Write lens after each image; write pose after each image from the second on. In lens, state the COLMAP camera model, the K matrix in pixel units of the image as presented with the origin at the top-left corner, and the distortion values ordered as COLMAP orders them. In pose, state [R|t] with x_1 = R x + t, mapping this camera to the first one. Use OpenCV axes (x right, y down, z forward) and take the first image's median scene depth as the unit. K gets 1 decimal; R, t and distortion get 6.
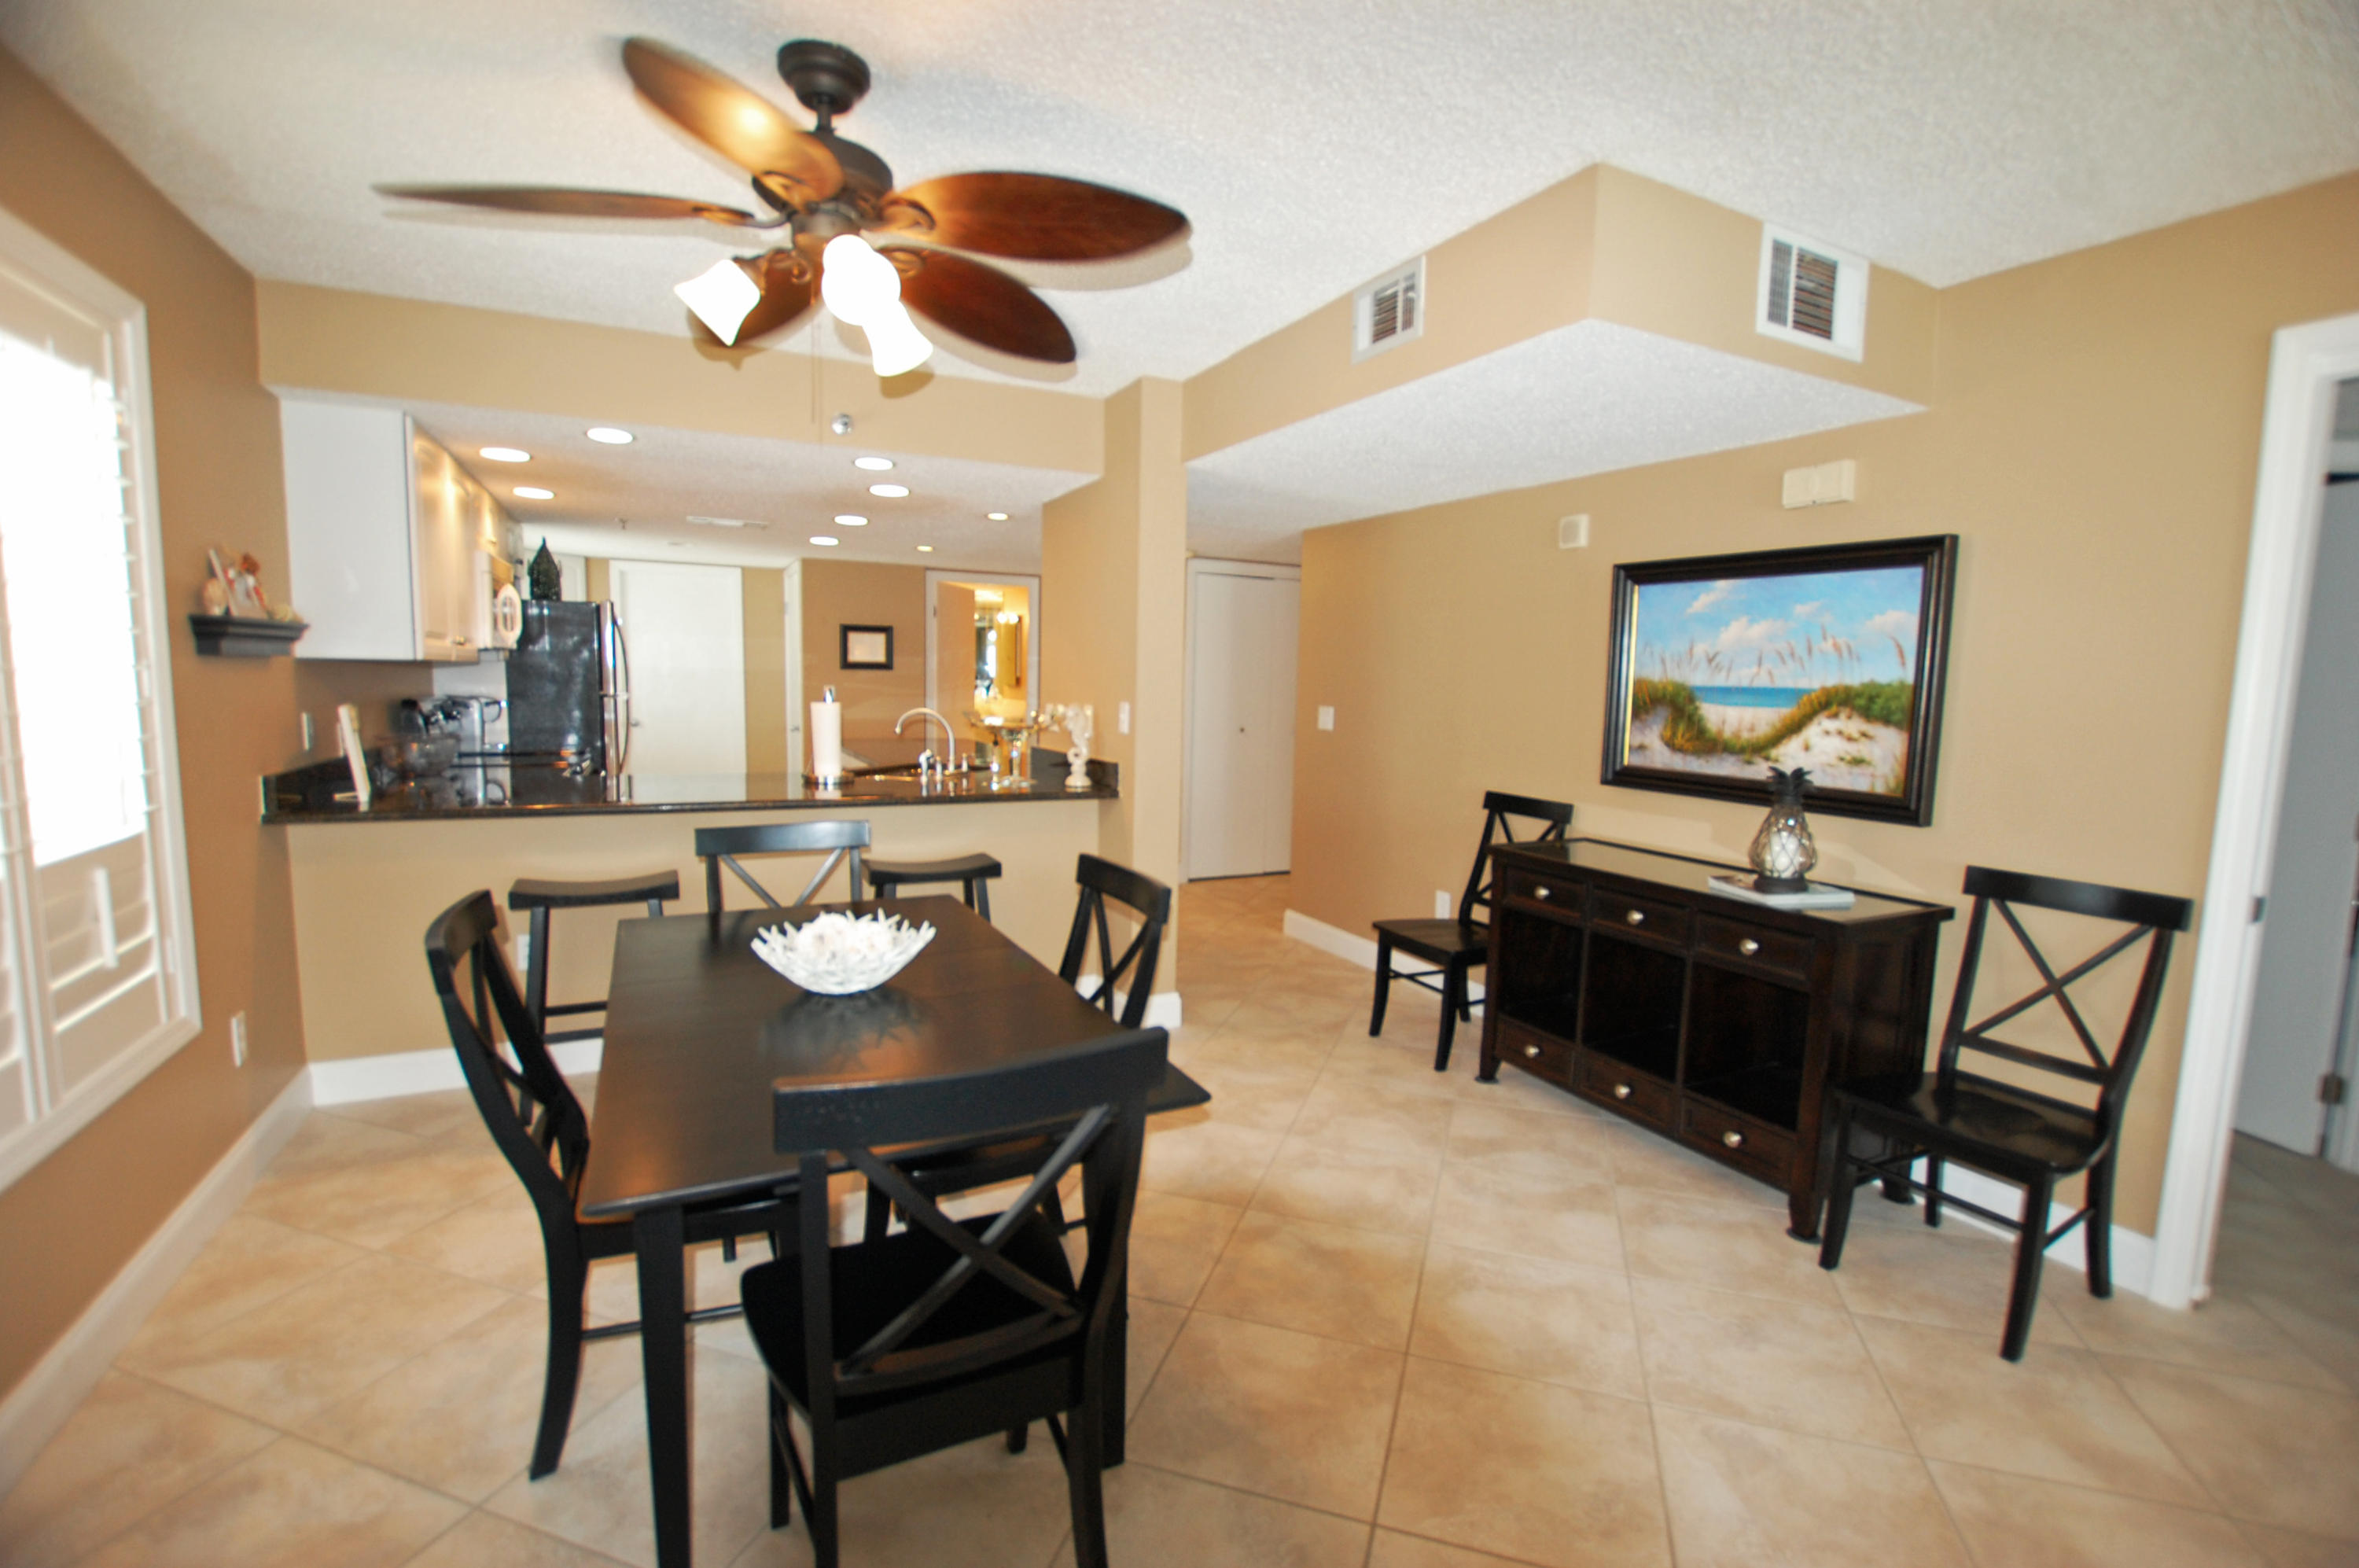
lens RADIAL K [[1047.3, 0, 1201.4], [0, 1047.3, 785.6], [0, 0, 1]] dist [-0.027281, 0.000583]
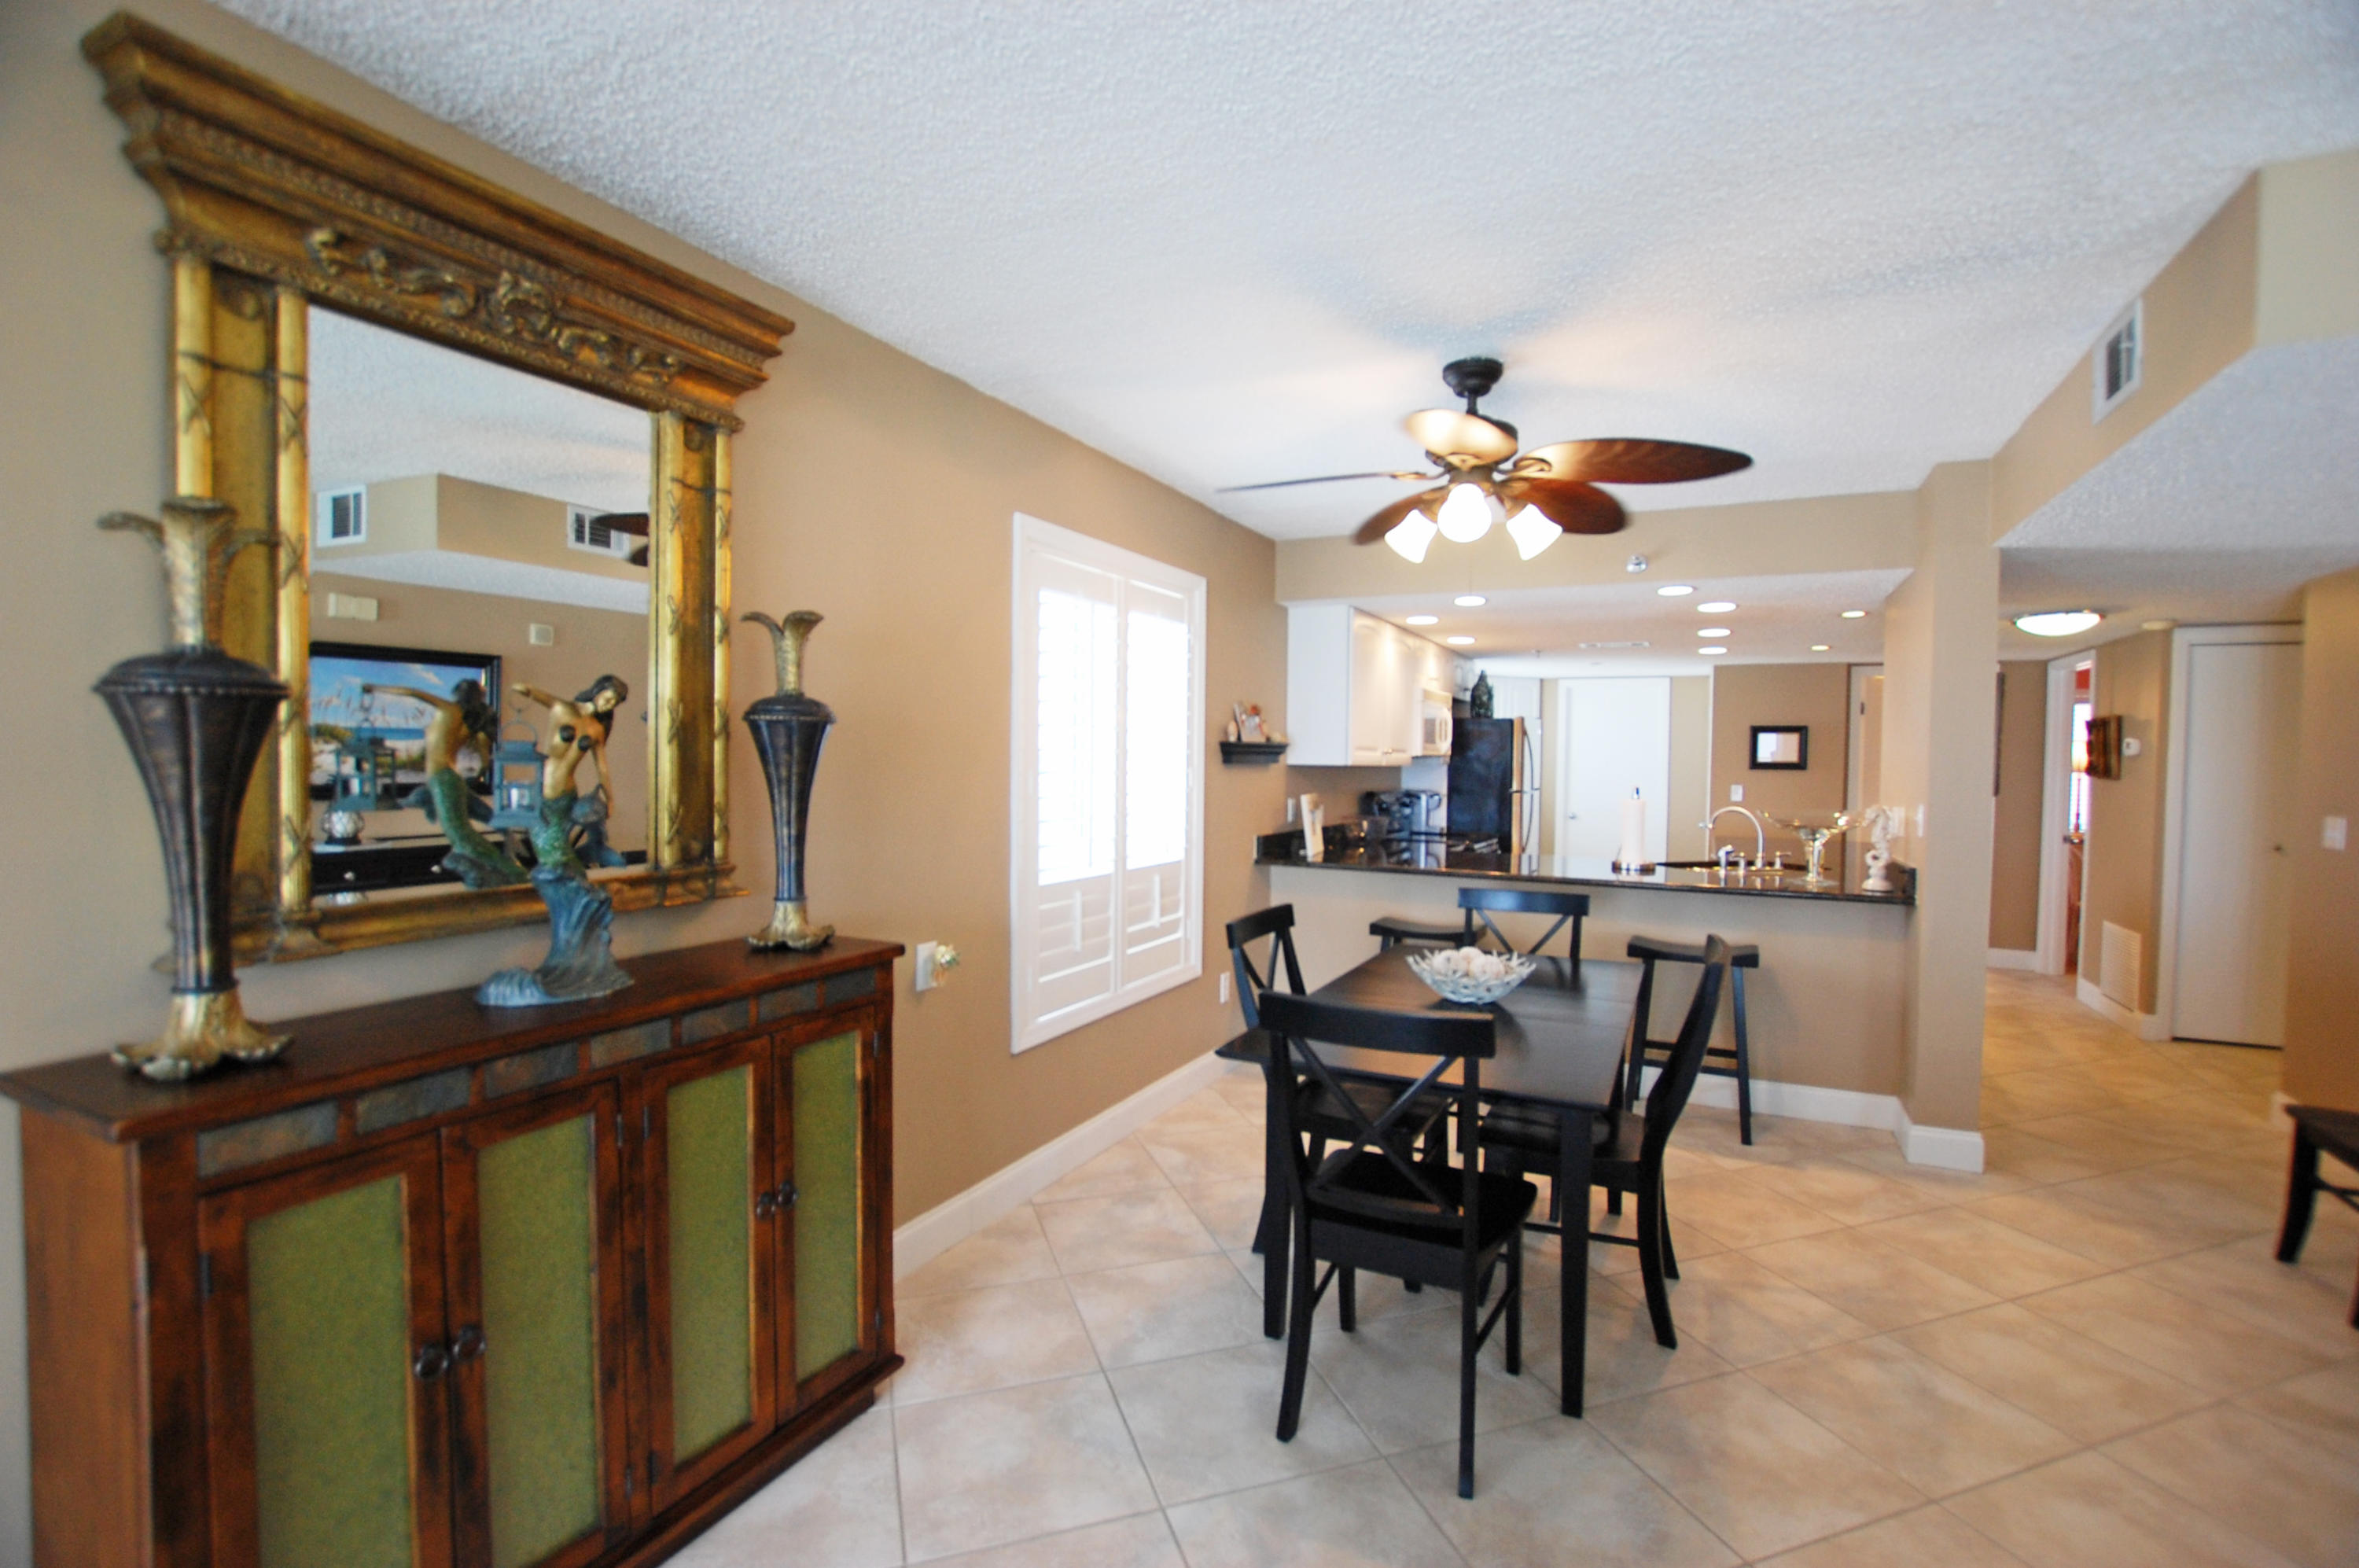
lens RADIAL K [[1047.3, 0, 1201.4], [0, 1047.3, 785.6], [0, 0, 1]] dist [-0.027281, 0.000583]
pose [[0.599004, 0.005812, -0.800725, 0.357904], [-0.081680, 0.995201, -0.053879, 0.008490], [0.796569, 0.097677, 0.596605, -0.086781]]
